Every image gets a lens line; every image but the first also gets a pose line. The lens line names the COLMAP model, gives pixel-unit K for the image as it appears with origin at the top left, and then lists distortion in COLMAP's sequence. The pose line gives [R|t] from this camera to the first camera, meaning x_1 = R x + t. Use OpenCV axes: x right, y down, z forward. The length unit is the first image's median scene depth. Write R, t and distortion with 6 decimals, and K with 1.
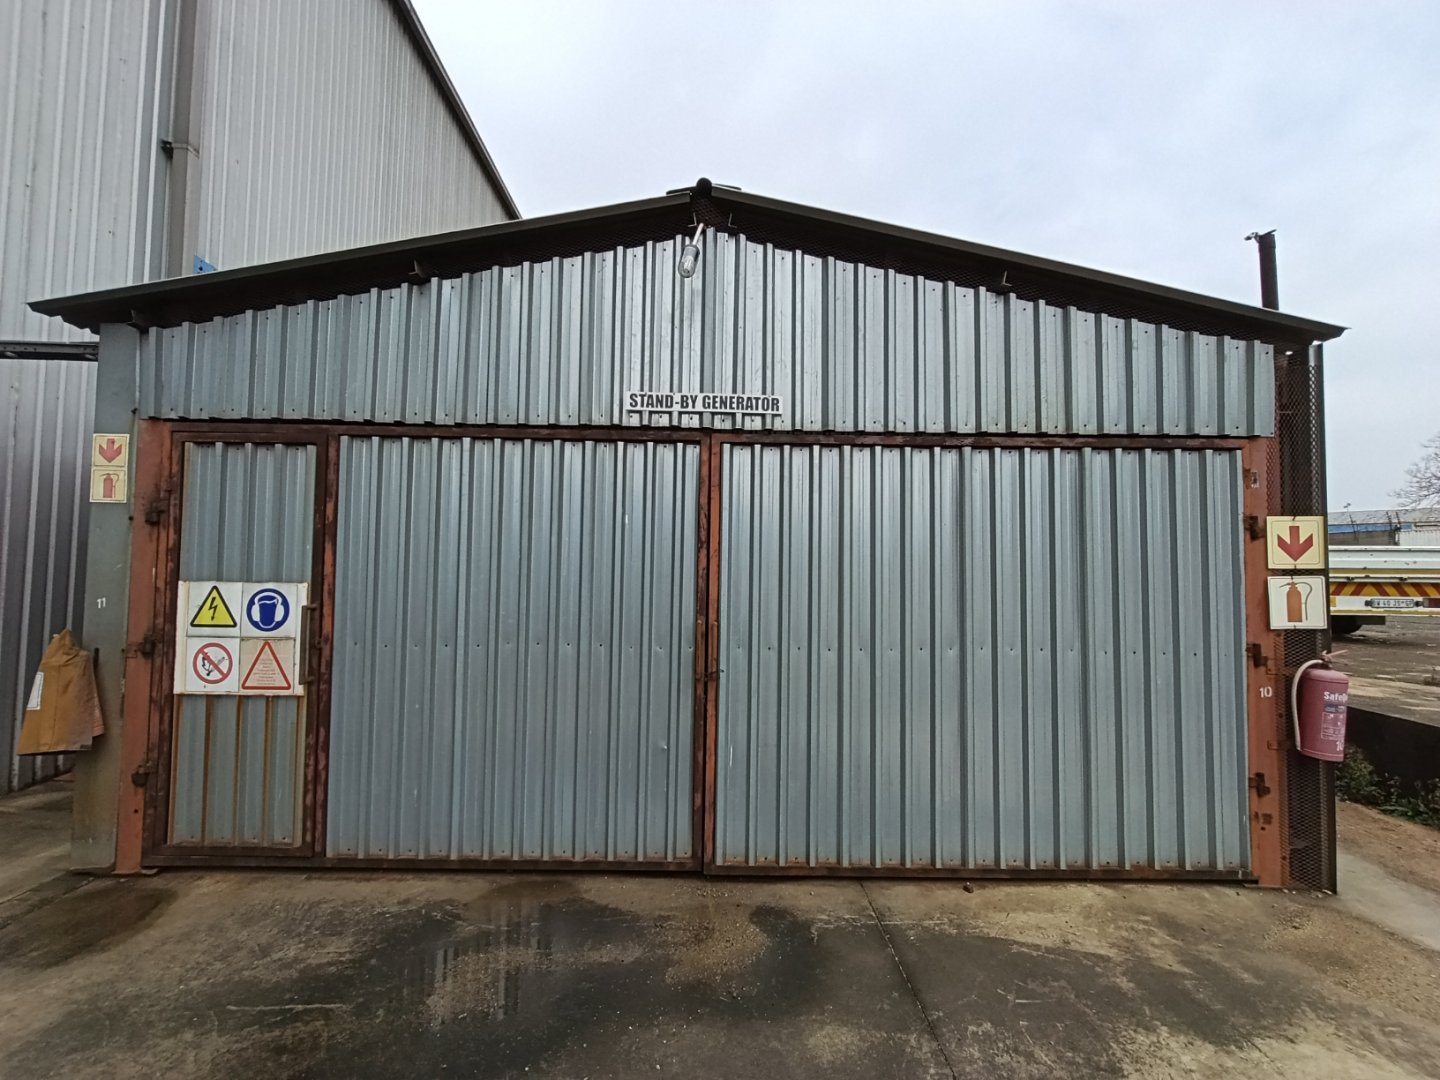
lens RADIAL K [[546.5, 0, 720.0], [0, 546.5, 540.0], [0, 0, 1]] dist [0.000221, 0.000146]
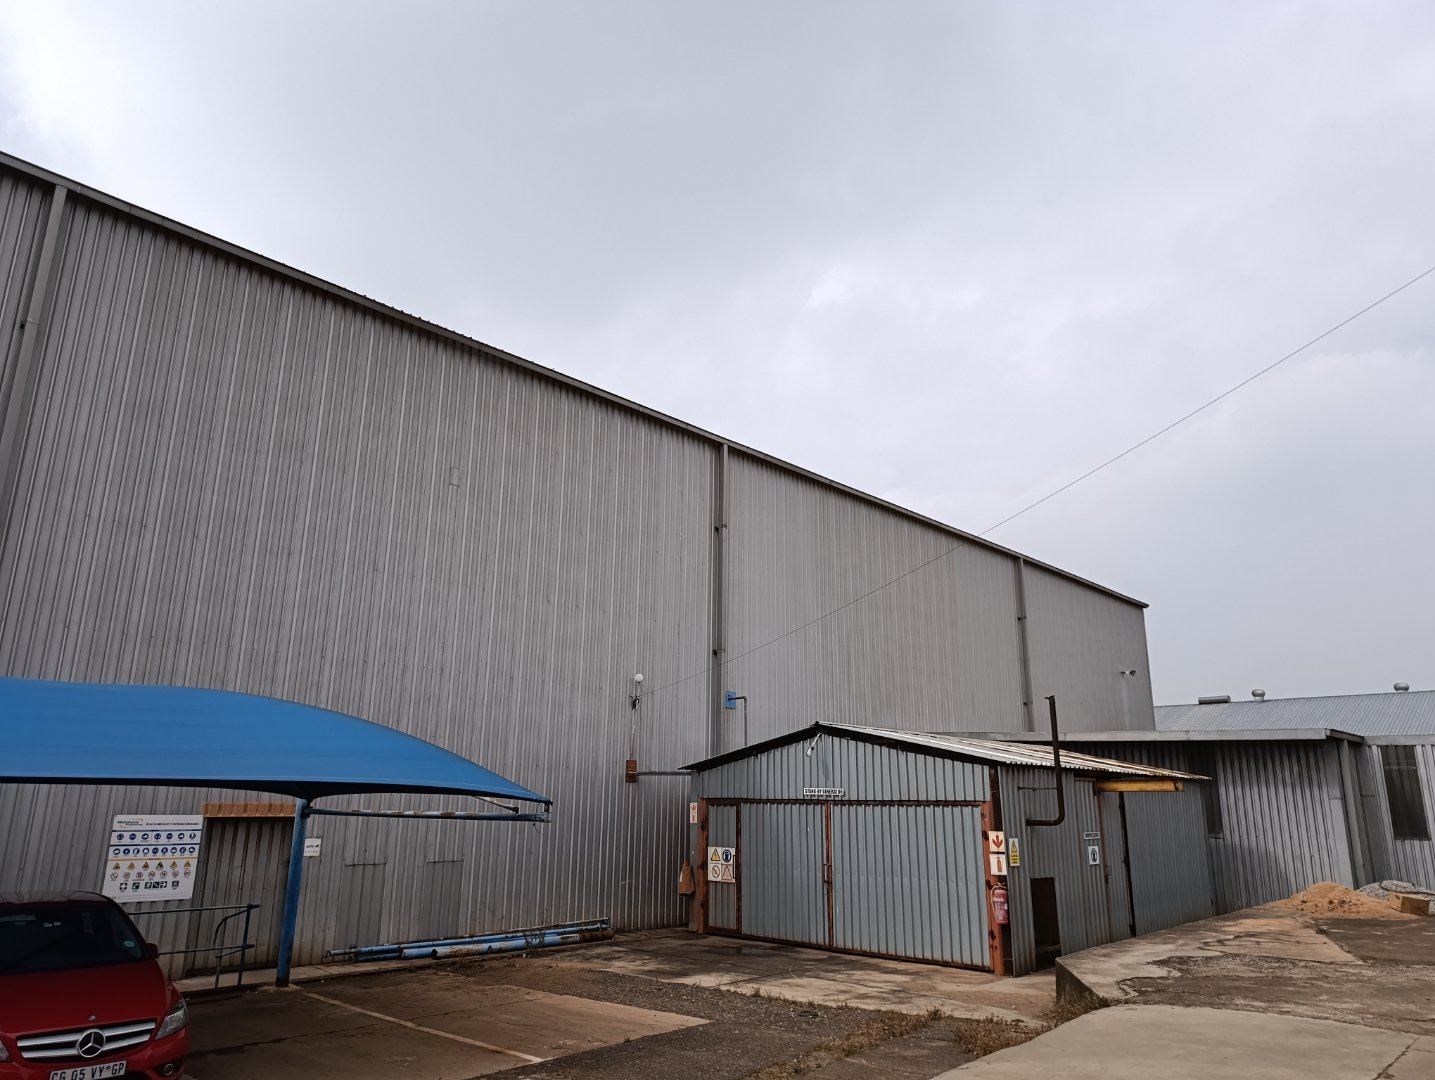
lens RADIAL K [[976.4, 0, 717.5], [0, 976.4, 540.0], [0, 0, 1]] dist [-0.002492, 0.000185]
pose [[0.716370, -0.186597, -0.672306, 3.614759], [0.029199, 0.970748, -0.238317, -0.338365], [0.697109, 0.151092, 0.700864, -3.630463]]
